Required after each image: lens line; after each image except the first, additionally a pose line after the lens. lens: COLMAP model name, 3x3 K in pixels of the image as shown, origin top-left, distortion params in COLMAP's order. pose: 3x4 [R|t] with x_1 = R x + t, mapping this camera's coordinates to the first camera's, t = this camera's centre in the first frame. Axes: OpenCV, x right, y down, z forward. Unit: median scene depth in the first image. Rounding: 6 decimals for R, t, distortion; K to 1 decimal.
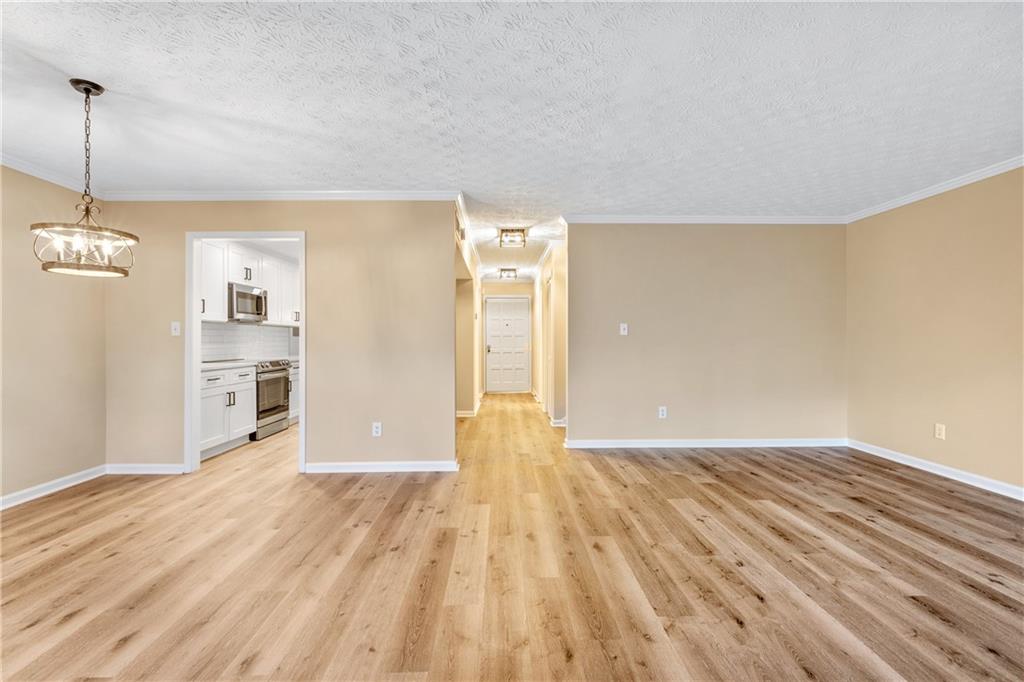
lens RADIAL K [[456.7, 0, 516.2], [0, 456.7, 343.1], [0, 0, 1]] dist [-0.016557, 0.000074]
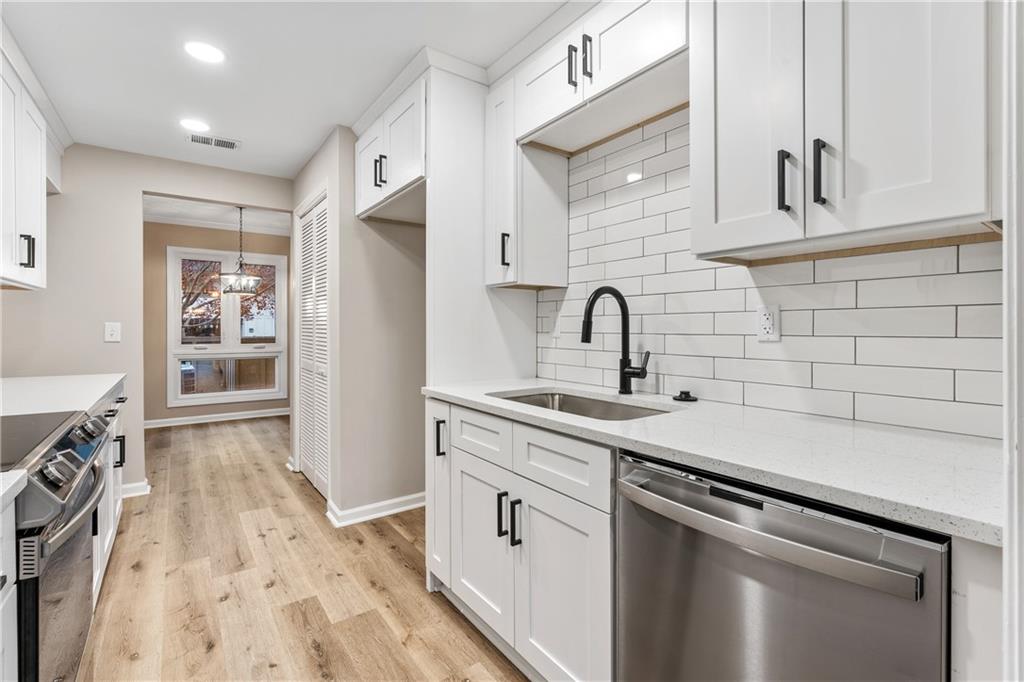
lens RADIAL K [[465.1, 0, 508.0], [0, 465.1, 333.1], [0, 0, 1]] dist [-0.011286, 0.005266]
pose [[0.831079, -0.005690, 0.556125, -0.501552], [0.002310, 0.999974, 0.006779, -0.007522], [-0.556149, -0.004349, 0.831071, 0.739651]]
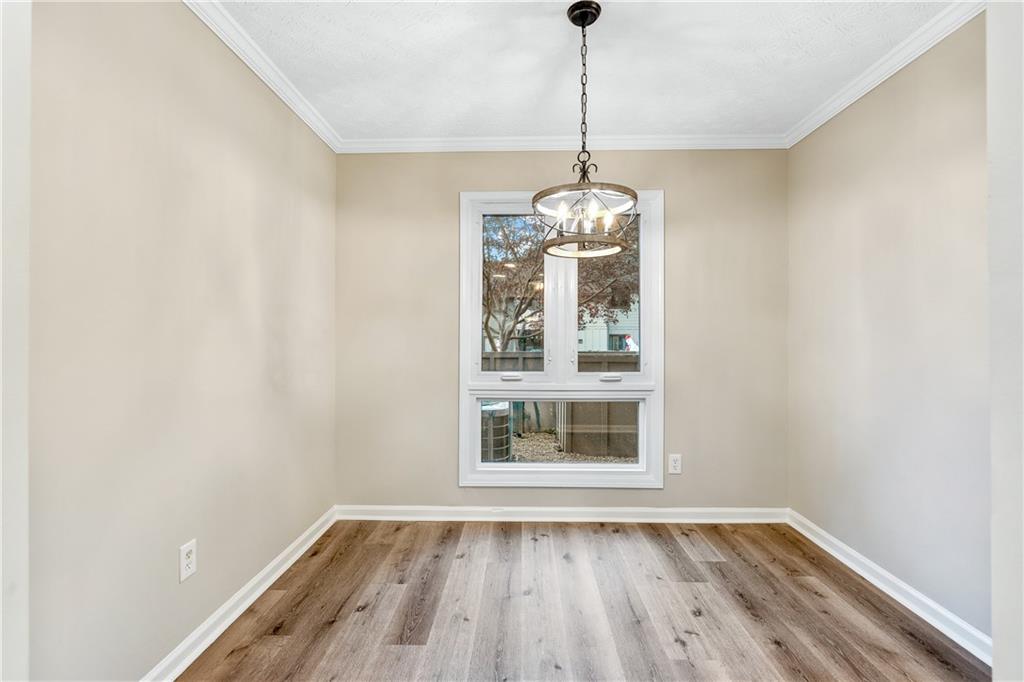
lens RADIAL K [[465.1, 0, 508.0], [0, 465.1, 333.1], [0, 0, 1]] dist [-0.011286, 0.005266]
pose [[0.997833, 0.000794, -0.065790, -0.463662], [-0.001896, 0.999859, -0.016687, -0.013463], [0.065767, 0.016776, 0.997694, 1.448996]]
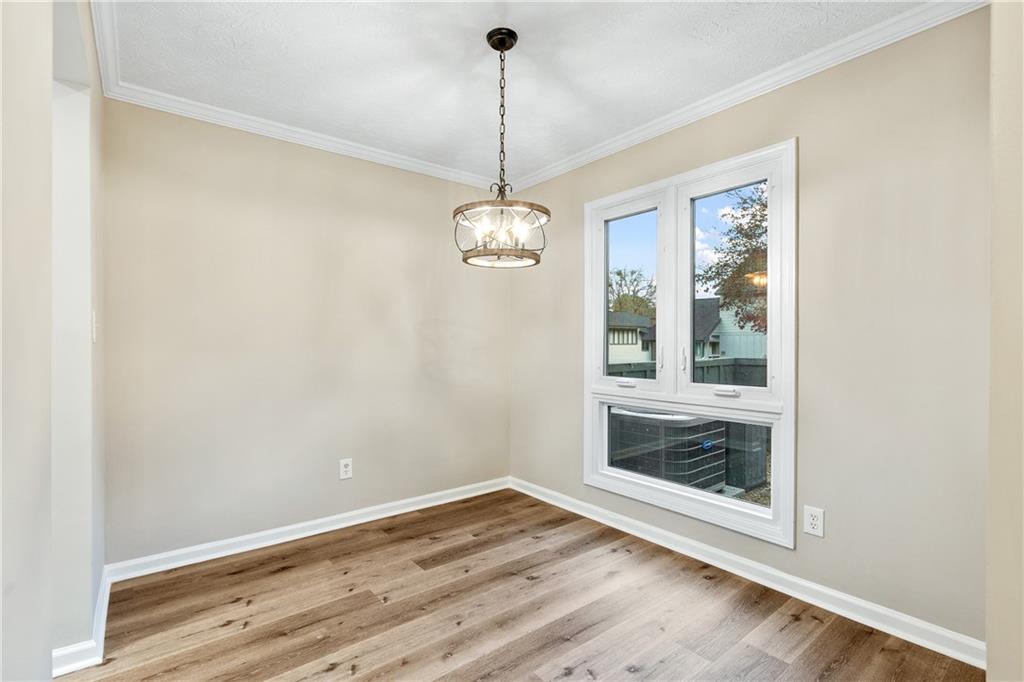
lens RADIAL K [[464.5, 0, 513.4], [0, 464.5, 347.1], [0, 0, 1]] dist [0.000005, 0.000514]
pose [[0.596875, 0.006375, -0.802309, -0.139018], [-0.008168, 0.999965, 0.001870, -0.012289], [0.802292, 0.005437, 0.596907, 1.579415]]
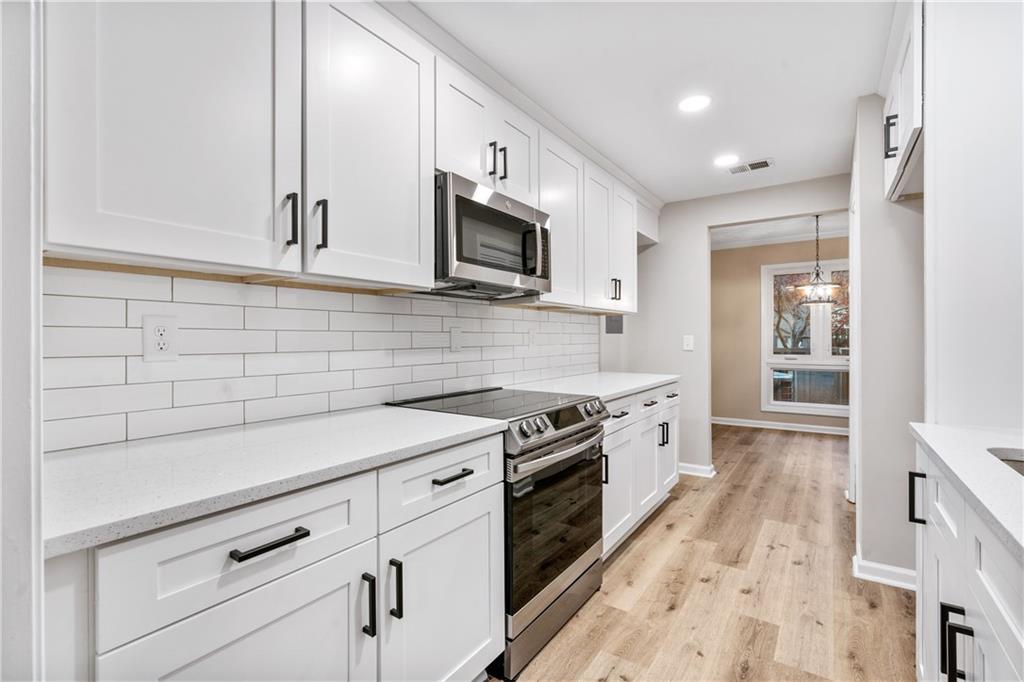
lens RADIAL K [[460.9, 0, 512.0], [0, 460.9, 341.0], [0, 0, 1]] dist [-0.012079, 0.005488]
pose [[0.802571, -0.000577, -0.596557, -0.376519], [0.000401, 1.000000, -0.000427, -0.008721], [0.596557, 0.000103, 0.802571, 0.737582]]
